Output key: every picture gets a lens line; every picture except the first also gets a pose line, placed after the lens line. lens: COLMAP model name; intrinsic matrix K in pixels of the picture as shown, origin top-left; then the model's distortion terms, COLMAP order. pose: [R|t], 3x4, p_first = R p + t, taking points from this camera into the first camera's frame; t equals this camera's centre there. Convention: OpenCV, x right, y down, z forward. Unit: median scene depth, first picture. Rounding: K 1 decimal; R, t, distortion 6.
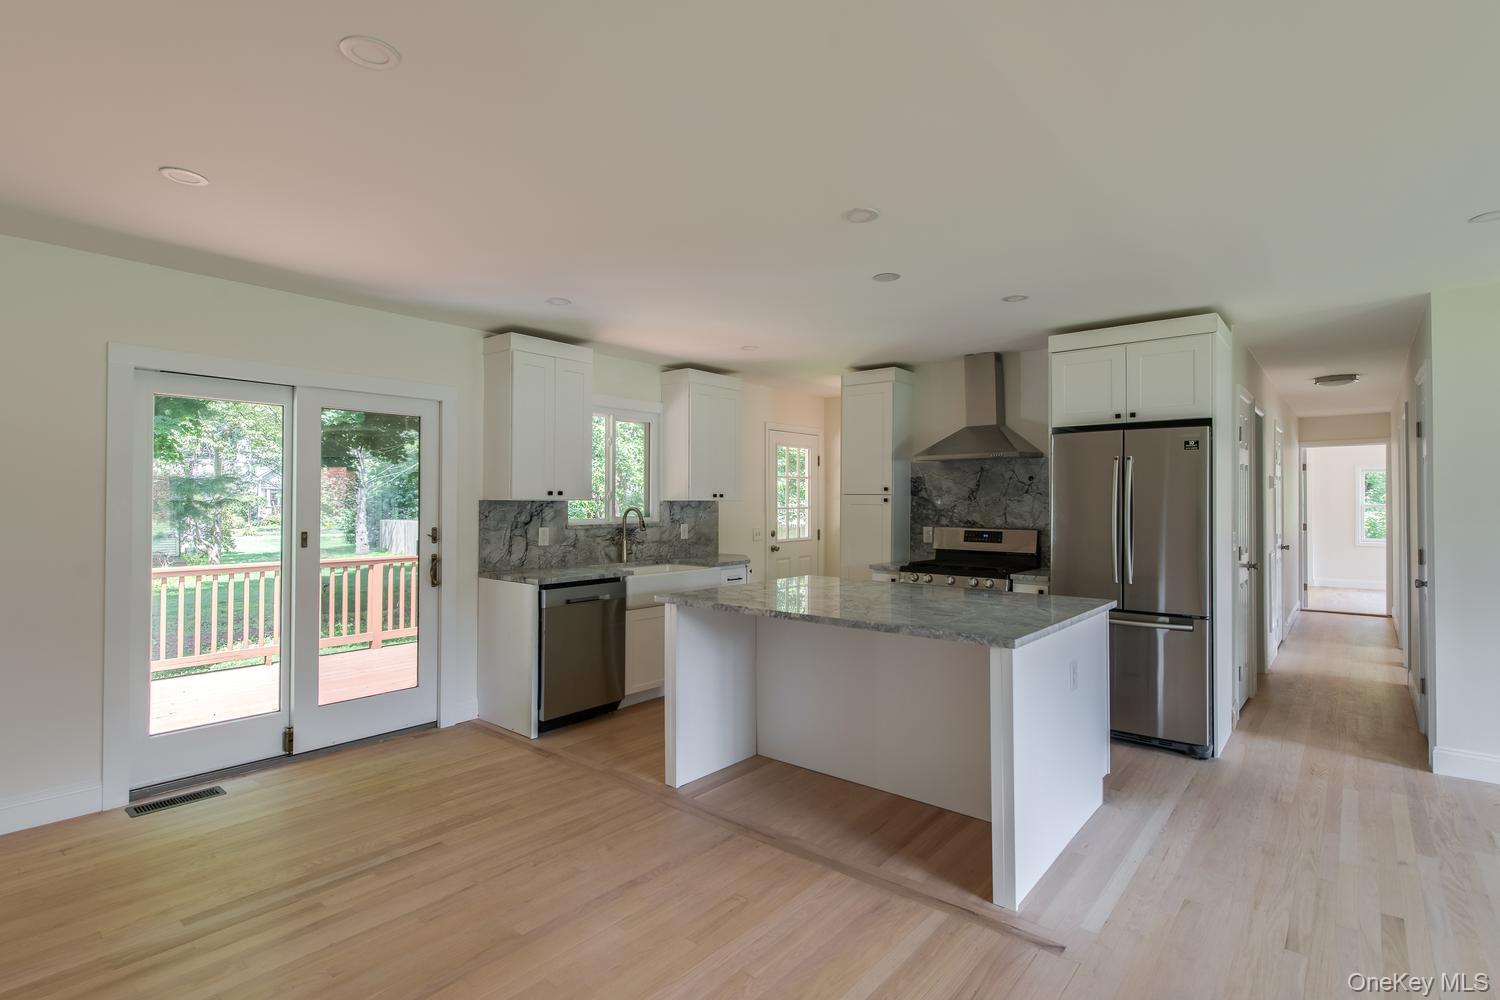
lens RADIAL K [[719.5, 0, 753.1], [0, 719.5, 498.7], [0, 0, 1]] dist [-0.001144, -0.000576]
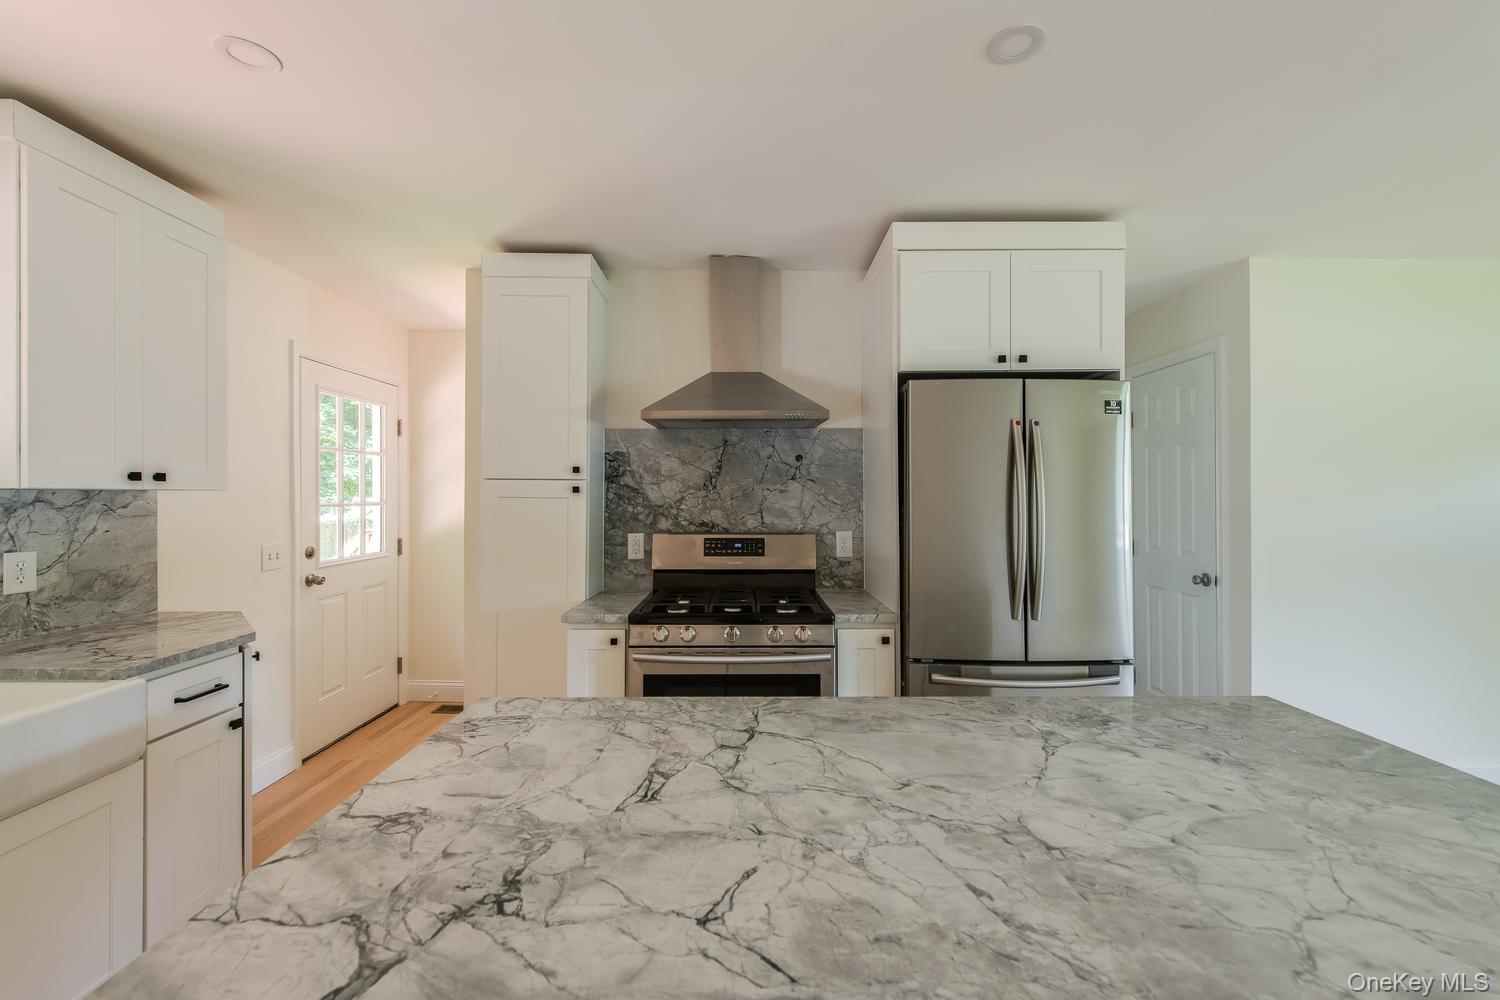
lens RADIAL K [[585.8, 0, 753.4], [0, 585.8, 494.6], [0, 0, 1]] dist [0.017146, -0.005934]
pose [[0.765353, -0.000674, 0.643610, -0.003146], [-0.001118, 0.999997, 0.002377, 0.004559], [-0.643610, -0.002539, 0.765350, 0.564212]]
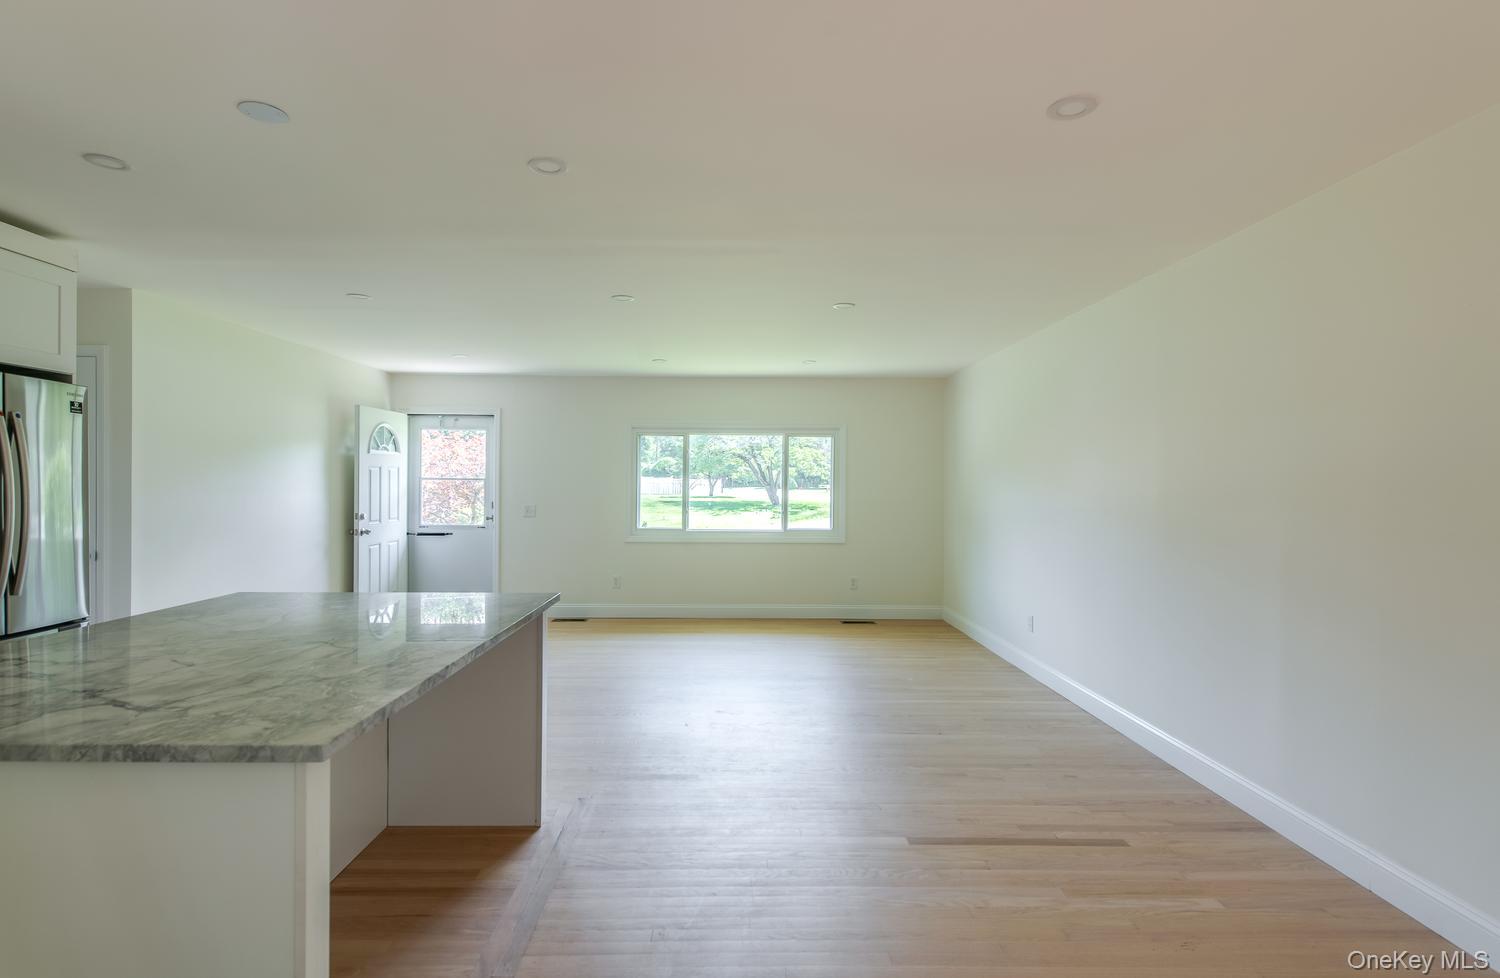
lens RADIAL K [[727.1, 0, 750.0], [0, 727.1, 489.0], [0, 0, 1]] dist [-0.000895, -0.000301]
pose [[-0.655950, -0.009185, 0.754749, -0.352274], [-0.012170, 0.999925, 0.001592, 0.004069], [-0.754706, -0.008141, -0.656012, 0.684970]]
